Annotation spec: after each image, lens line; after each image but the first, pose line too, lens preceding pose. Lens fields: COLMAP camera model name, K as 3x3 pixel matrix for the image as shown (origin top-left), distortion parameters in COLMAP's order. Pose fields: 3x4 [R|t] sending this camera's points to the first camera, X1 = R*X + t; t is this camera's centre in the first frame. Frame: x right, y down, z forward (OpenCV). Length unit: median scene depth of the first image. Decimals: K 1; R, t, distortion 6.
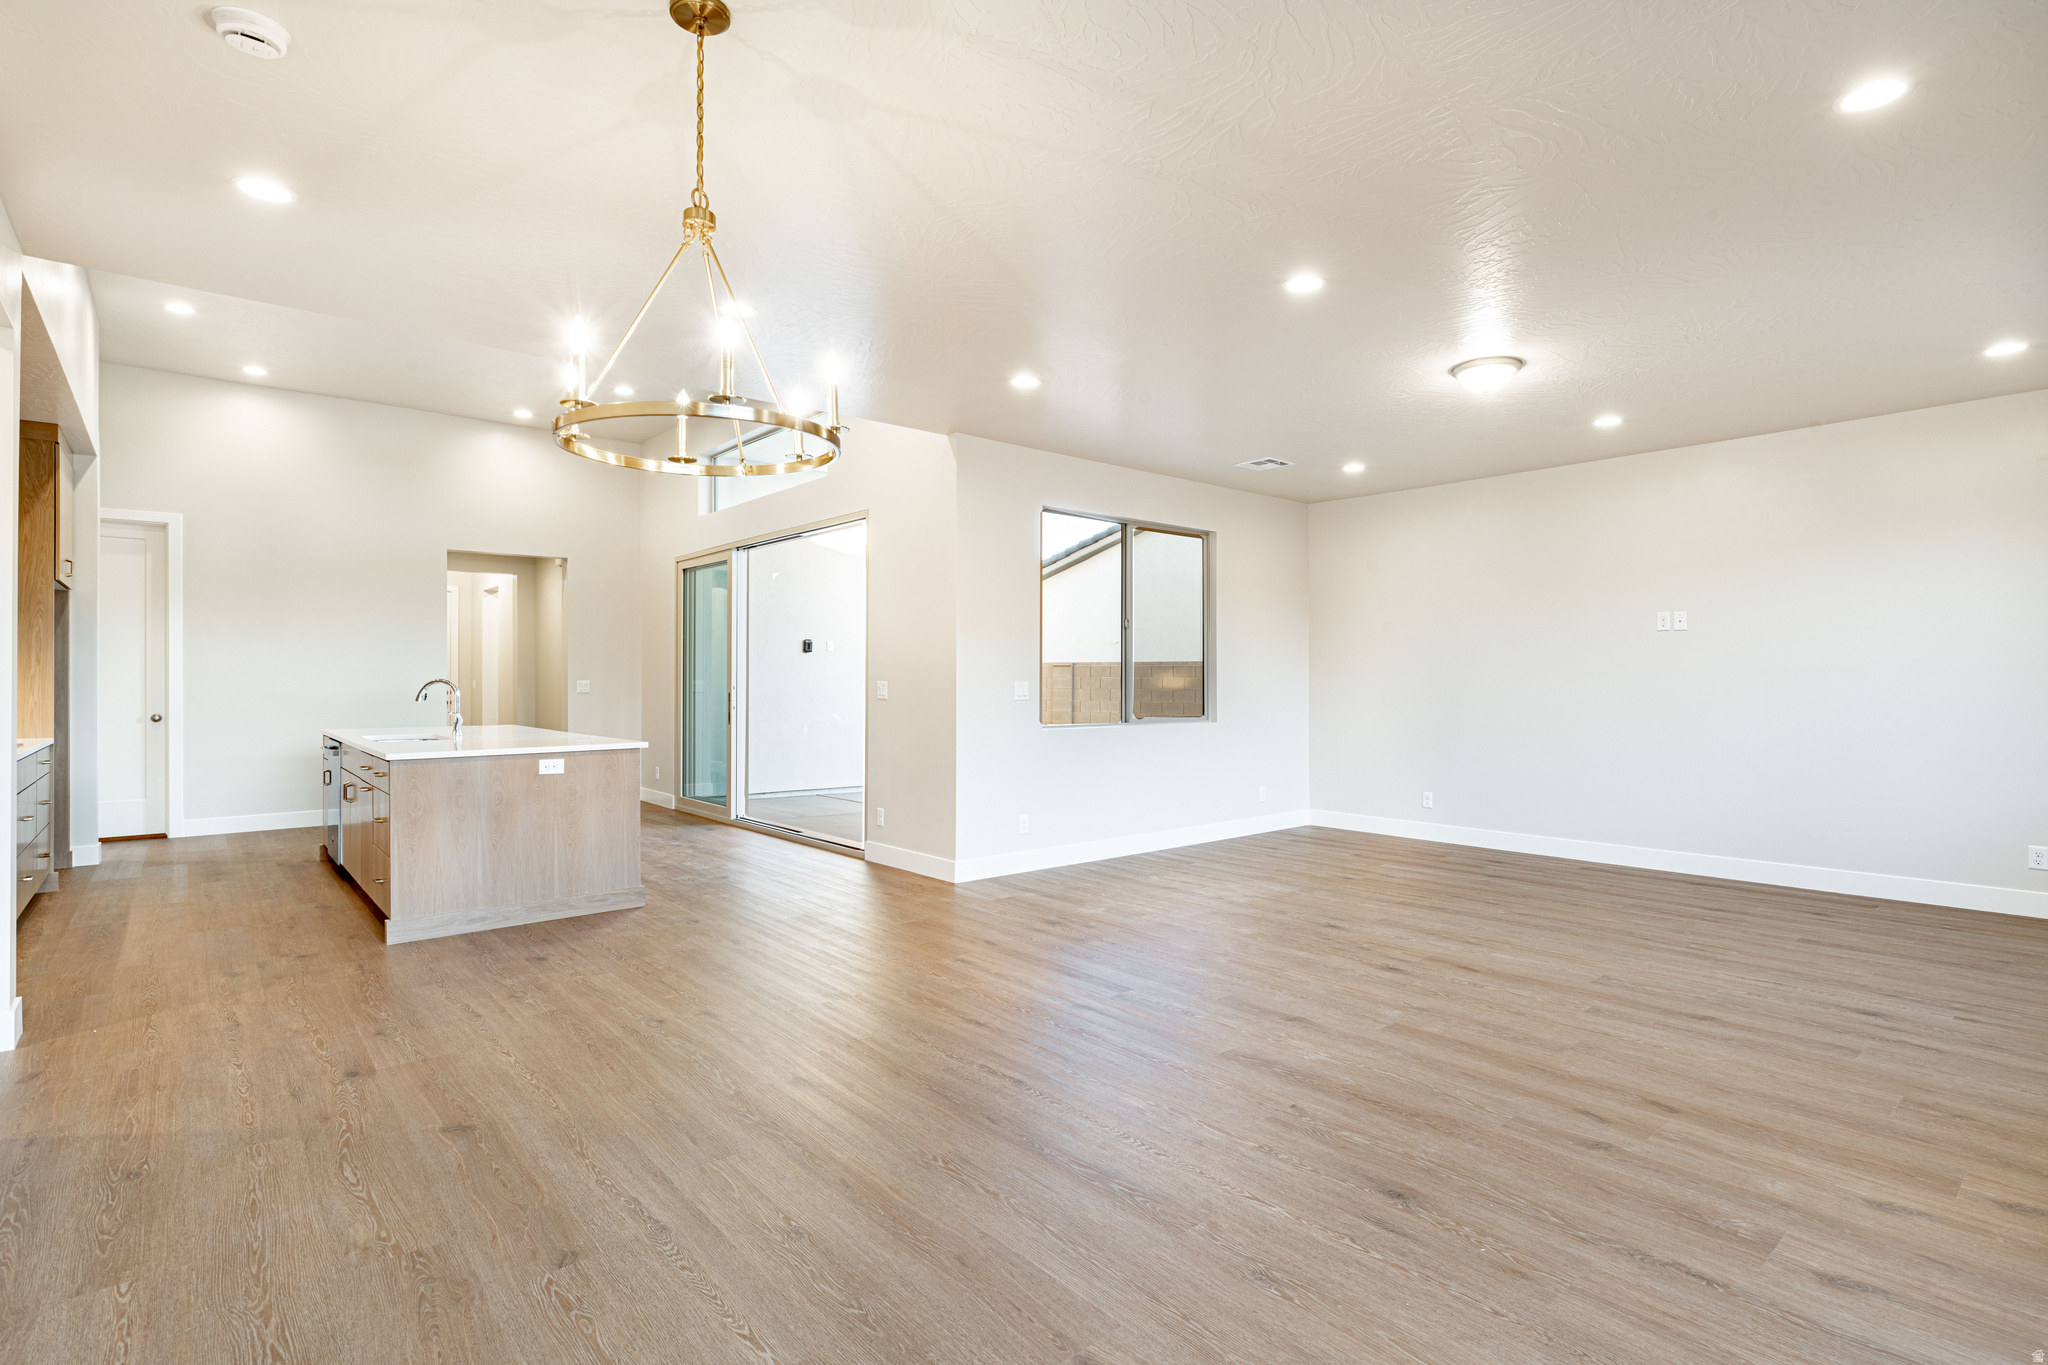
lens RADIAL K [[992.6, 0, 1052.6], [0, 992.6, 680.2], [0, 0, 1]] dist [-0.003827, -0.000712]
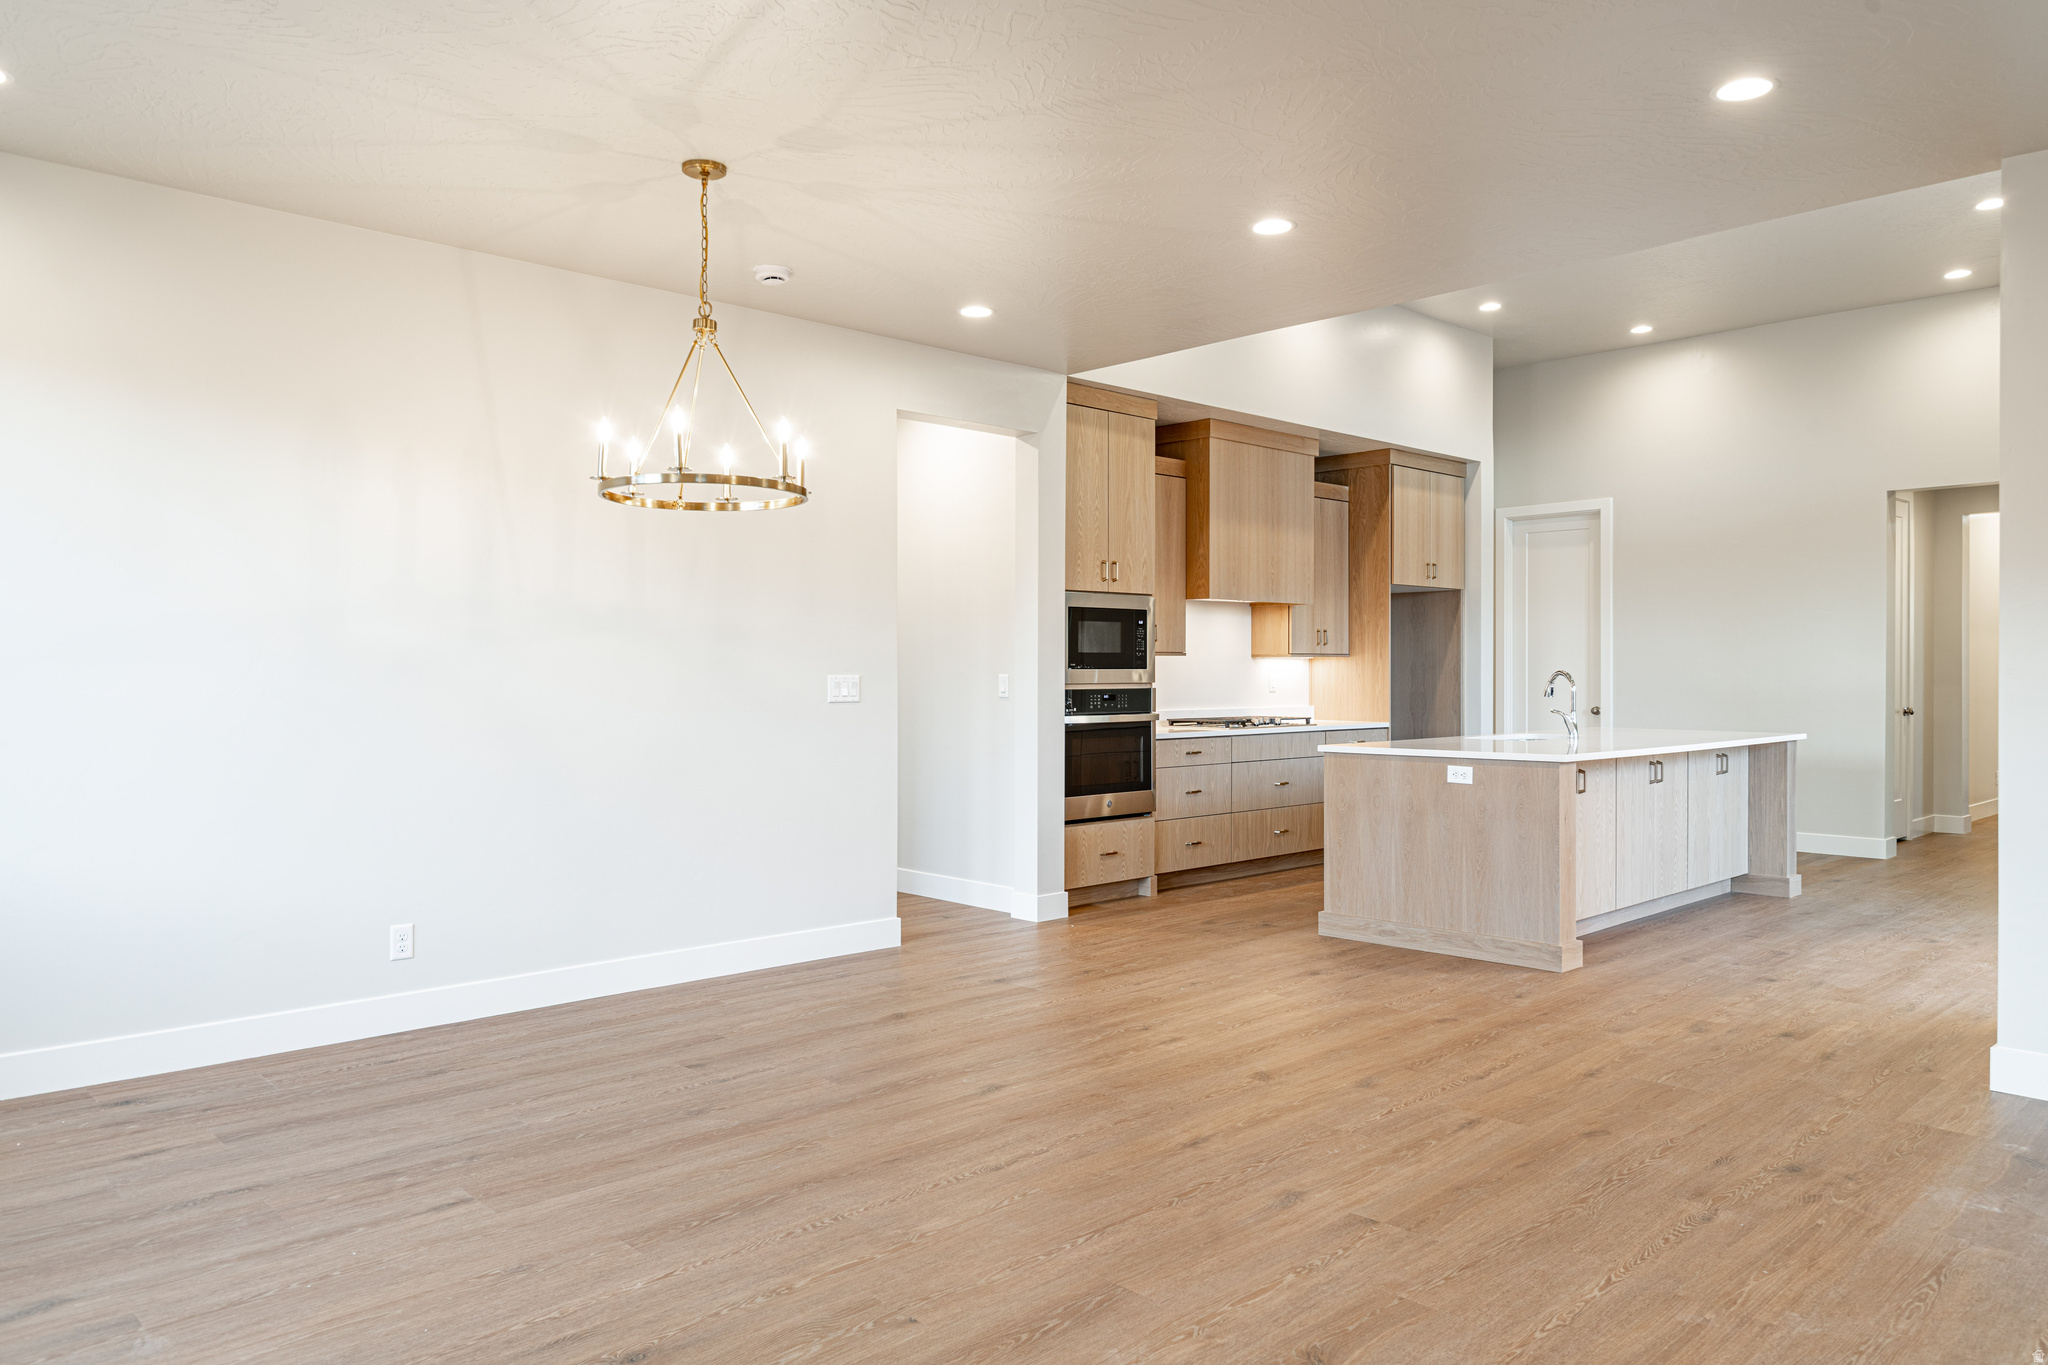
lens RADIAL K [[1392.8, 0, 1036.1], [0, 1392.8, 681.0], [0, 0, 1]] dist [-0.015990, 0.003200]
pose [[0.039847, 0.007149, -0.999180, 0.581264], [-0.000782, 0.999974, 0.007123, -0.000485], [0.999206, 0.000498, 0.039851, 0.522771]]
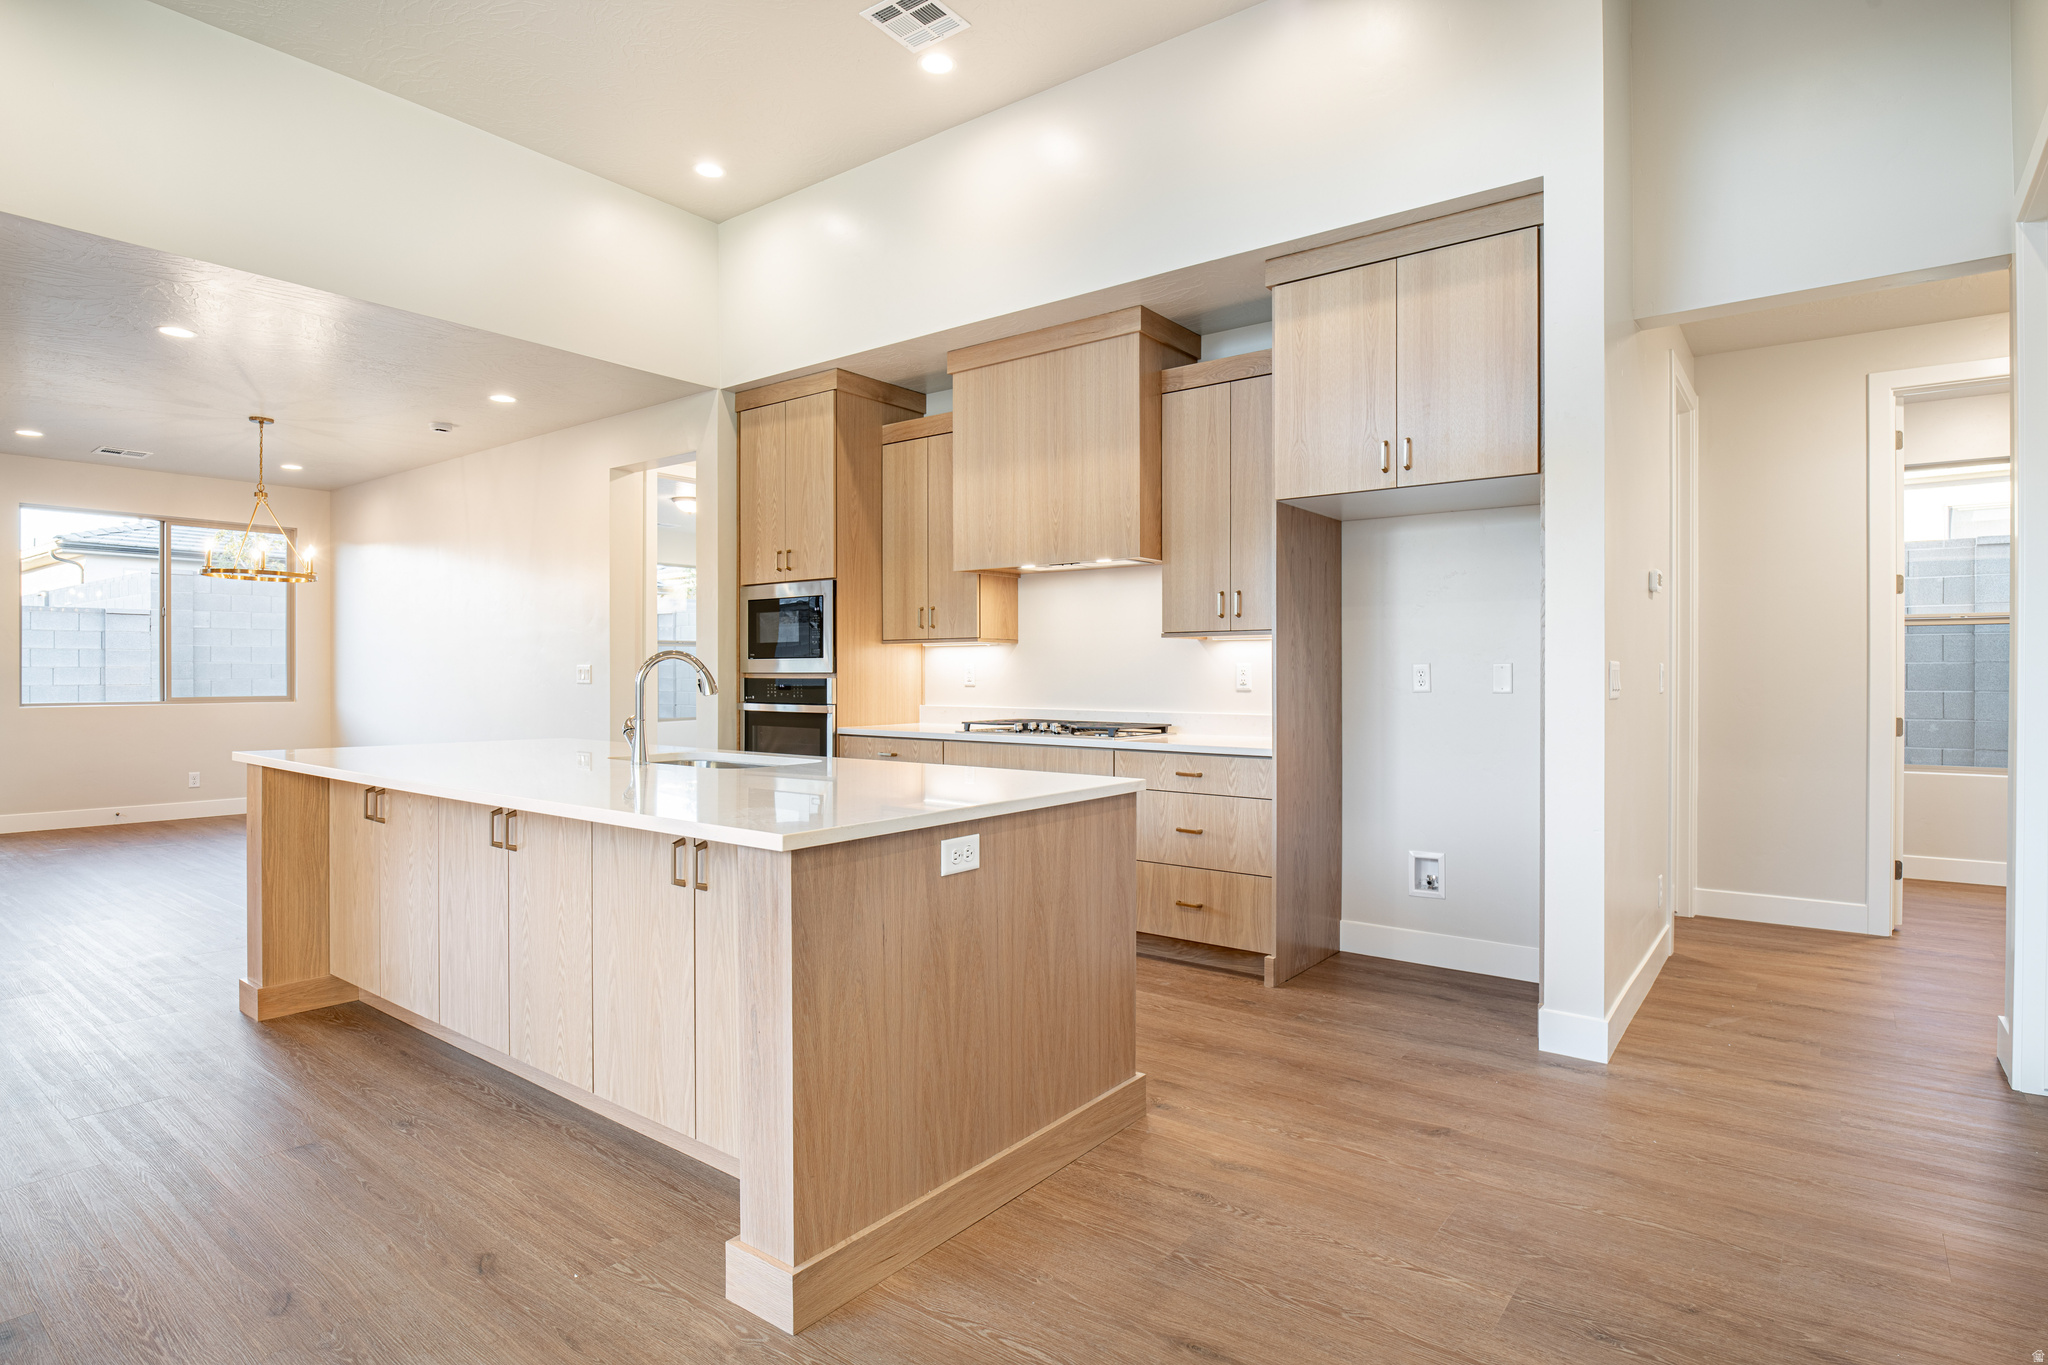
lens RADIAL K [[1067.2, 0, 1026.3], [0, 1067.2, 676.3], [0, 0, 1]] dist [-0.007082, -0.001405]
pose [[-0.982492, -0.000404, -0.186305, -0.719946], [-0.001474, 0.999983, 0.005604, 0.008109], [0.186299, 0.005781, -0.982476, 1.635551]]
